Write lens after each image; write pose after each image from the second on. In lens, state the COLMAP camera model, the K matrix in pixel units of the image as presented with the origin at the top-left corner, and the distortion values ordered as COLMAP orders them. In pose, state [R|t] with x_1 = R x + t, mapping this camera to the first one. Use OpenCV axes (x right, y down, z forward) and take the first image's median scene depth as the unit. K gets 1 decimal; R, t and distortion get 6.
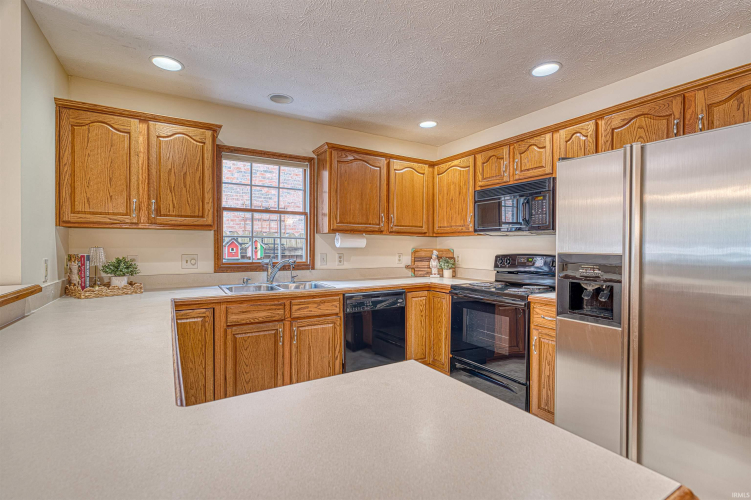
lens RADIAL K [[347.0, 0, 375.5], [0, 347.0, 250.0], [0, 0, 1]] dist [-0.009548, 0.000775]
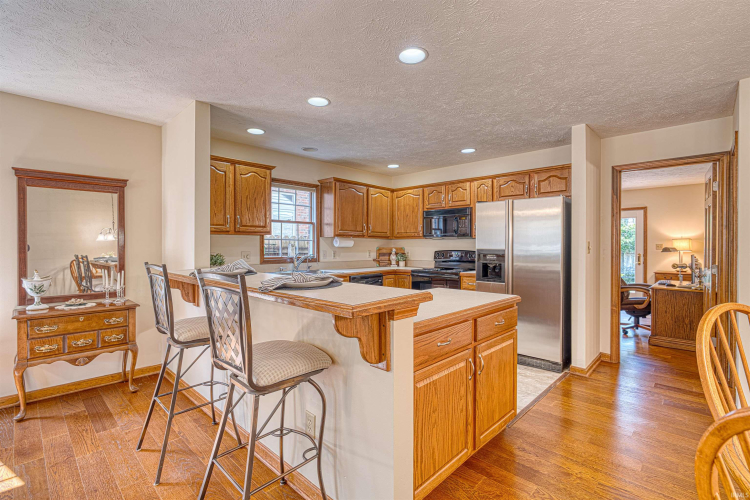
lens RADIAL K [[349.4, 0, 375.3], [0, 349.4, 248.5], [0, 0, 1]] dist [-0.002488, 0.001055]
pose [[0.962896, -0.005545, 0.269817, -0.366254], [0.006082, 0.999981, -0.001153, 0.003142], [-0.269805, 0.002751, 0.962911, -0.494060]]
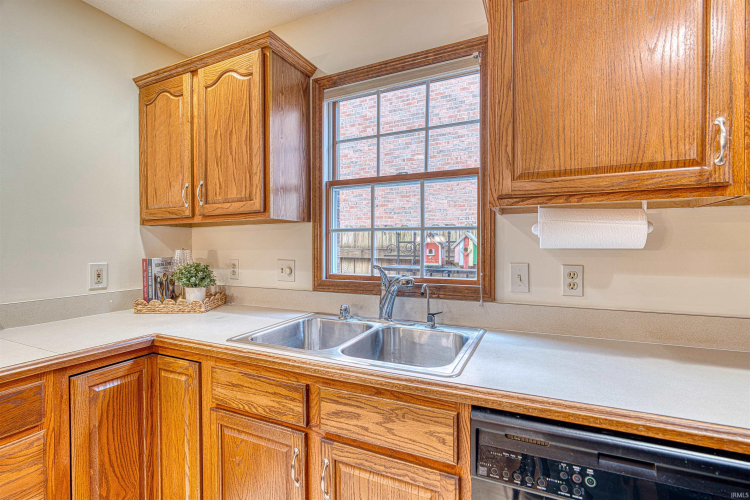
lens RADIAL K [[349.4, 0, 375.3], [0, 349.4, 248.5], [0, 0, 1]] dist [-0.002488, 0.001055]
pose [[0.556413, -0.000397, -0.830906, 0.099416], [-0.000010, 1.000000, -0.000484, -0.007450], [0.830906, 0.000277, 0.556413, 0.690622]]
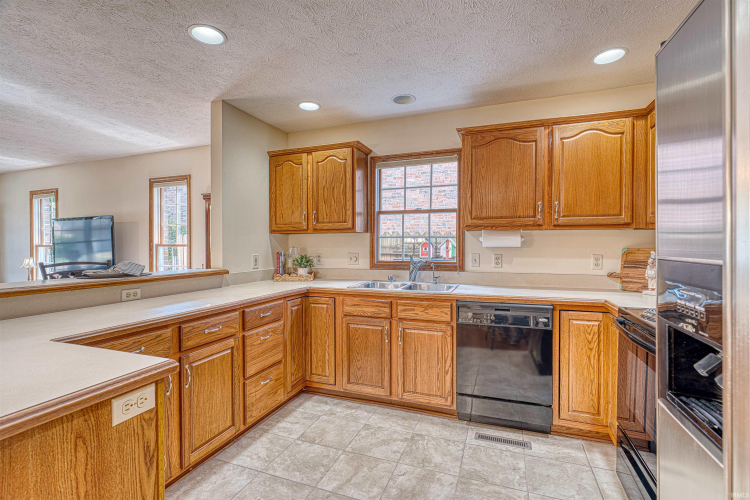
lens RADIAL K [[349.4, 0, 375.3], [0, 349.4, 248.5], [0, 0, 1]] dist [-0.002488, 0.001055]
pose [[0.621722, 0.002440, -0.783234, 0.419275], [-0.002542, 0.999996, 0.001098, -0.003602], [0.783234, 0.001309, 0.621726, 0.269765]]
